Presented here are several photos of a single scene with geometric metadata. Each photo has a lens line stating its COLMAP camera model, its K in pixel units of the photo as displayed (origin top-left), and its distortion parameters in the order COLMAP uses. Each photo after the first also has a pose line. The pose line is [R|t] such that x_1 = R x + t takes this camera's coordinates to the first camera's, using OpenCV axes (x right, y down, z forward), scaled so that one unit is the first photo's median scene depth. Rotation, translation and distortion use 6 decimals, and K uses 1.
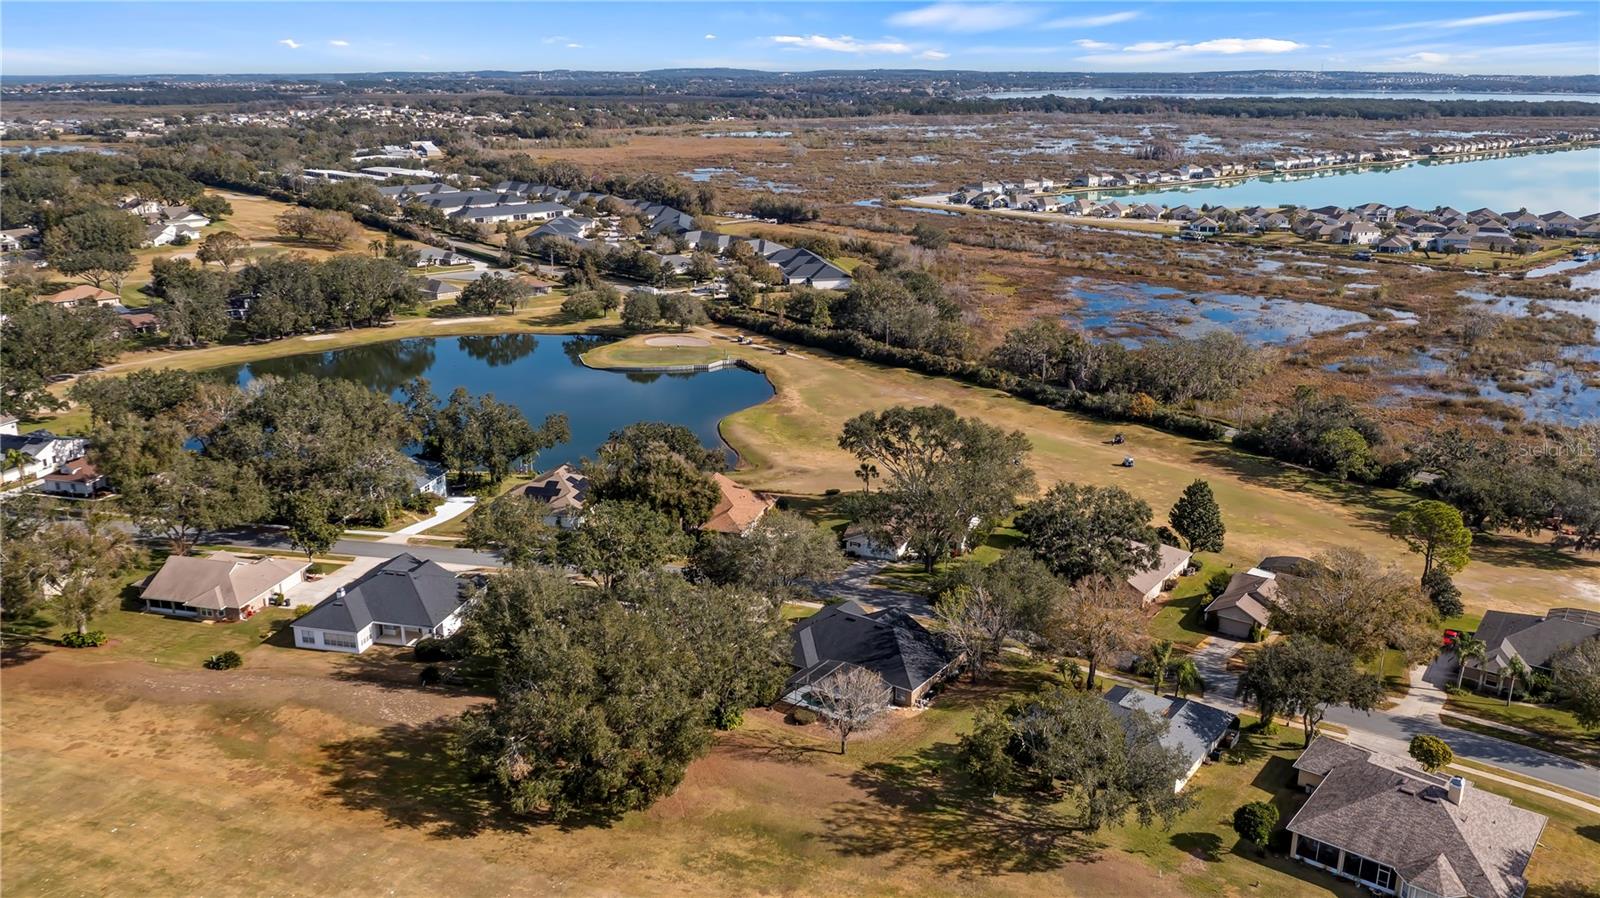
lens RADIAL K [[1331.3, 0, 823.1], [0, 1331.3, 445.0], [0, 0, 1]] dist [-0.012742, -0.003259]
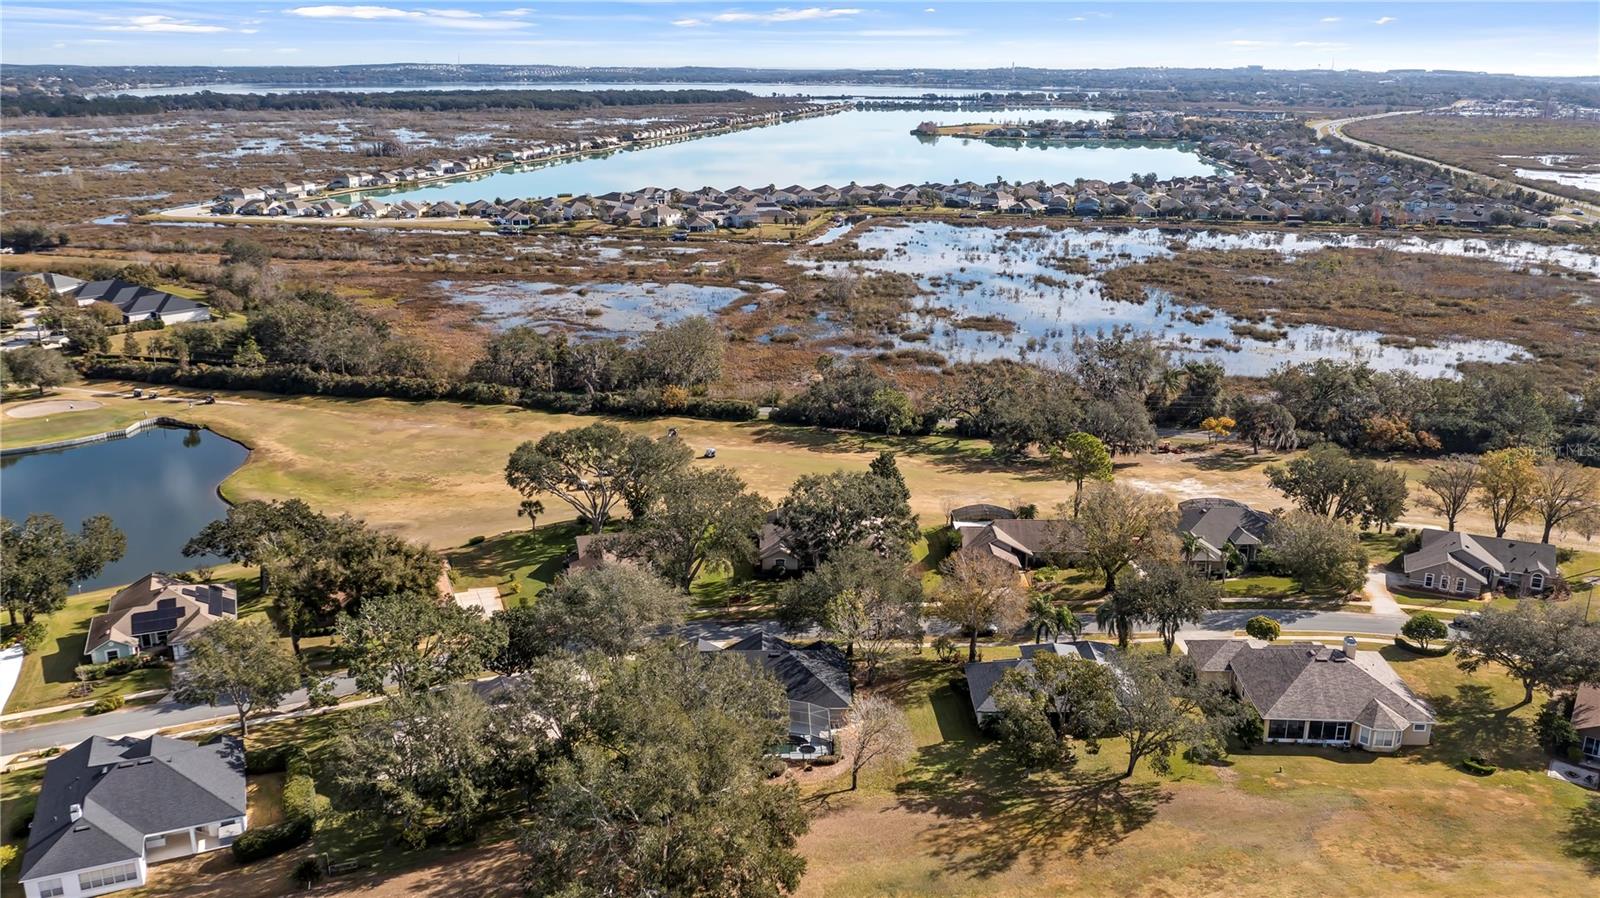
lens RADIAL K [[1331.3, 0, 823.1], [0, 1331.3, 445.0], [0, 0, 1]] dist [-0.012742, -0.003259]
pose [[0.793776, -0.166387, 0.585008, -0.121749], [0.163620, 0.984812, 0.058088, -0.015656], [-0.585788, 0.049610, 0.808945, 0.056353]]
